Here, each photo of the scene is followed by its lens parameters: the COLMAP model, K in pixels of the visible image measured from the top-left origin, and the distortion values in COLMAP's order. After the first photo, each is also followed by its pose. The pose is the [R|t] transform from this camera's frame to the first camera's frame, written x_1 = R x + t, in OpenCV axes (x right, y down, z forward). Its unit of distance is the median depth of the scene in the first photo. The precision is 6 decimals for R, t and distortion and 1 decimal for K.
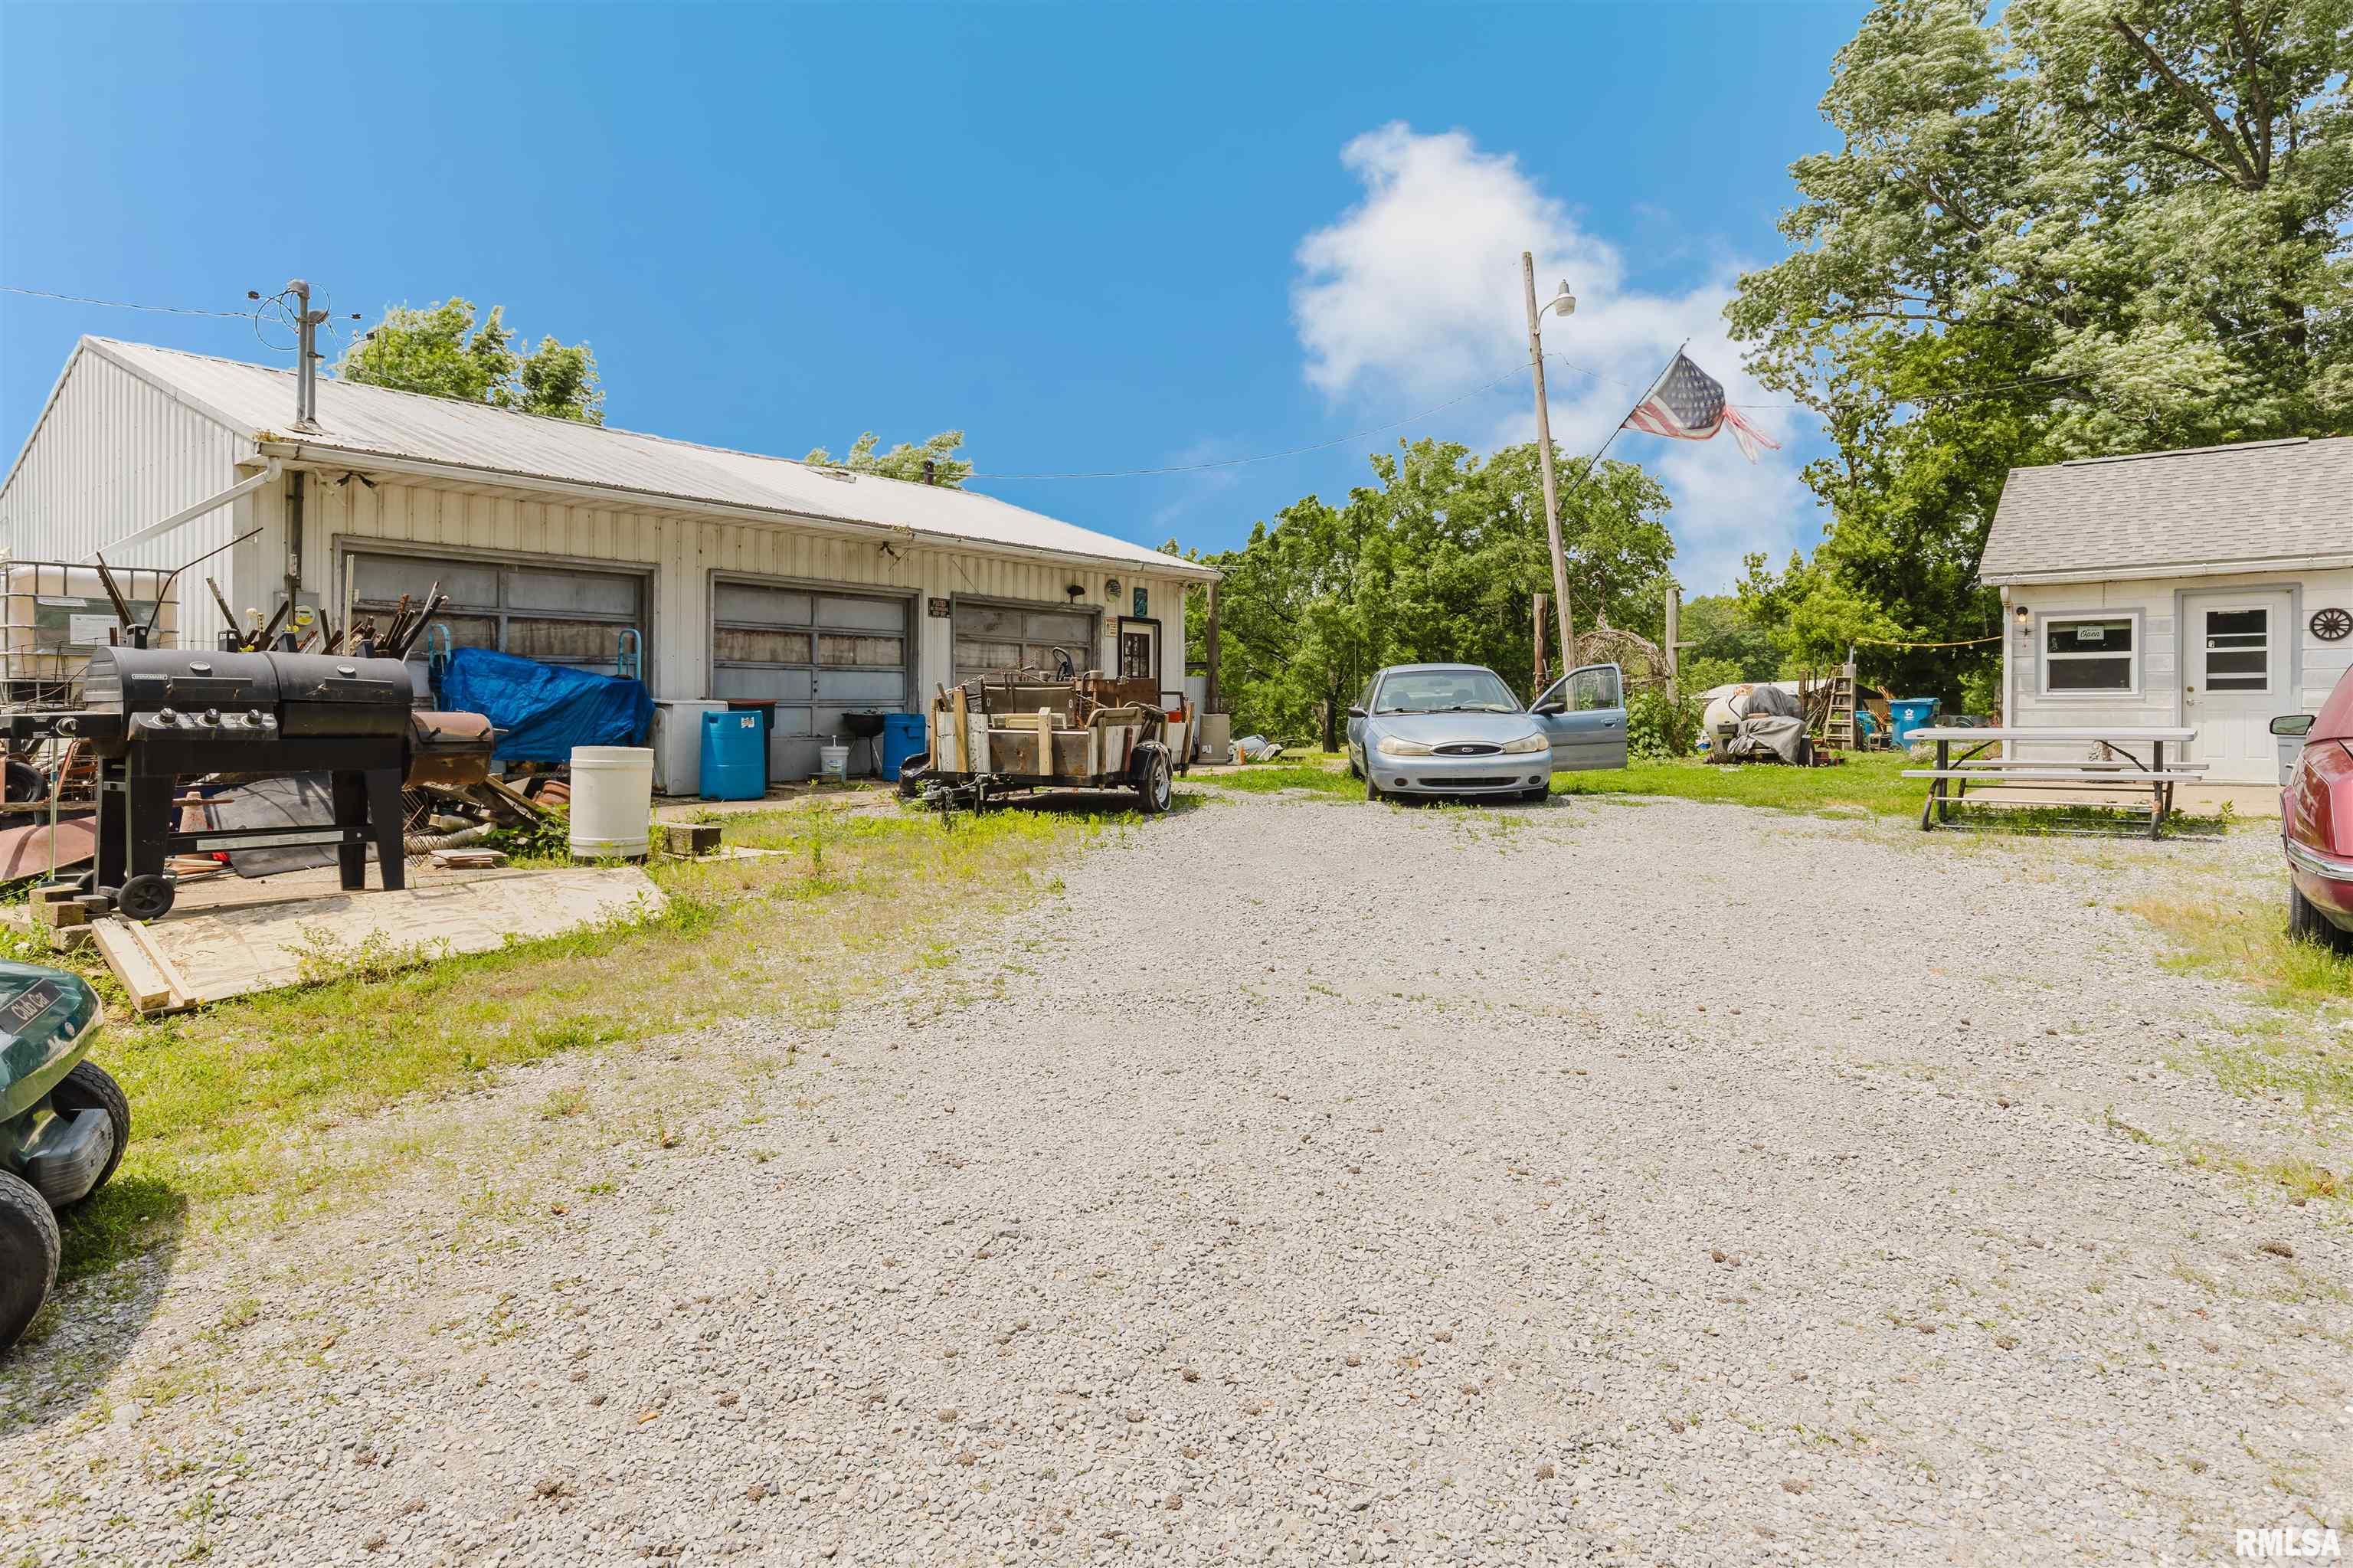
lens RADIAL K [[1303.8, 0, 1176.4], [0, 1303.8, 774.4], [0, 0, 1]] dist [-0.008541, -0.000961]
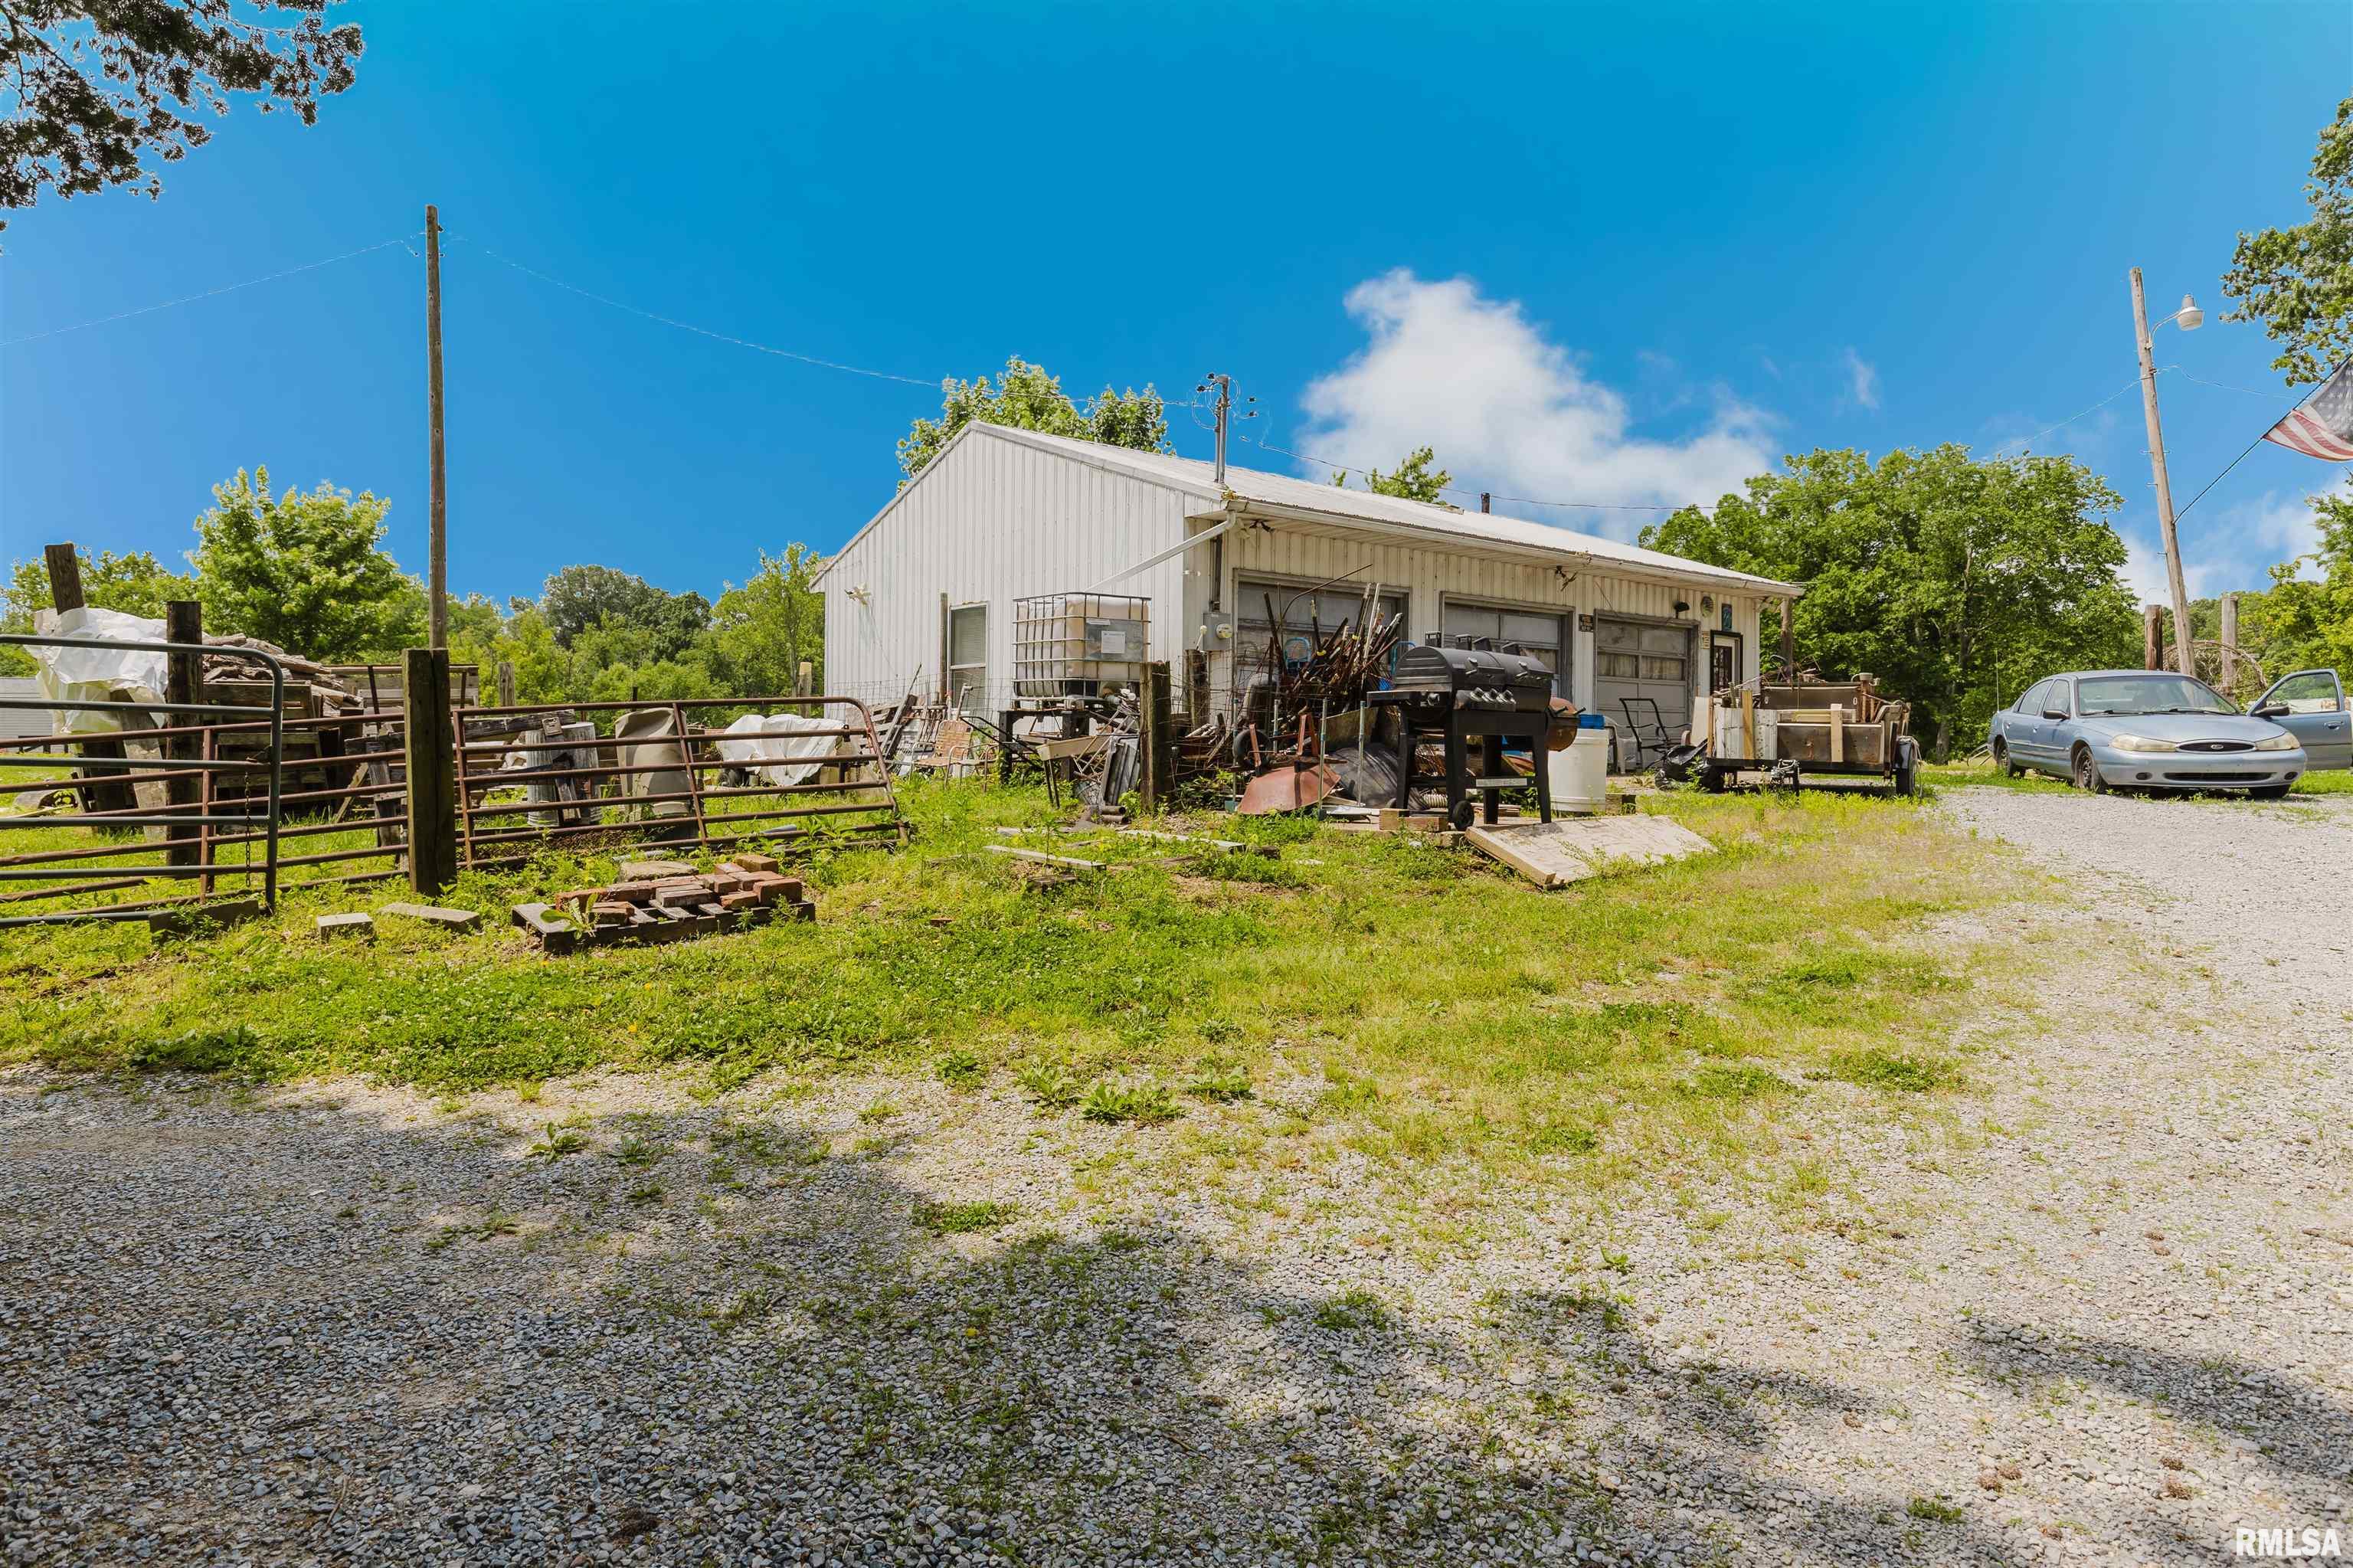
lens RADIAL K [[1303.8, 0, 1174.6], [0, 1303.8, 766.6], [0, 0, 1]] dist [-0.008541, -0.000961]
pose [[0.972559, 0.014055, -0.232233, -0.382375], [-0.019204, 0.999617, -0.019923, 0.036798], [0.231864, 0.023836, 0.972456, -0.252987]]
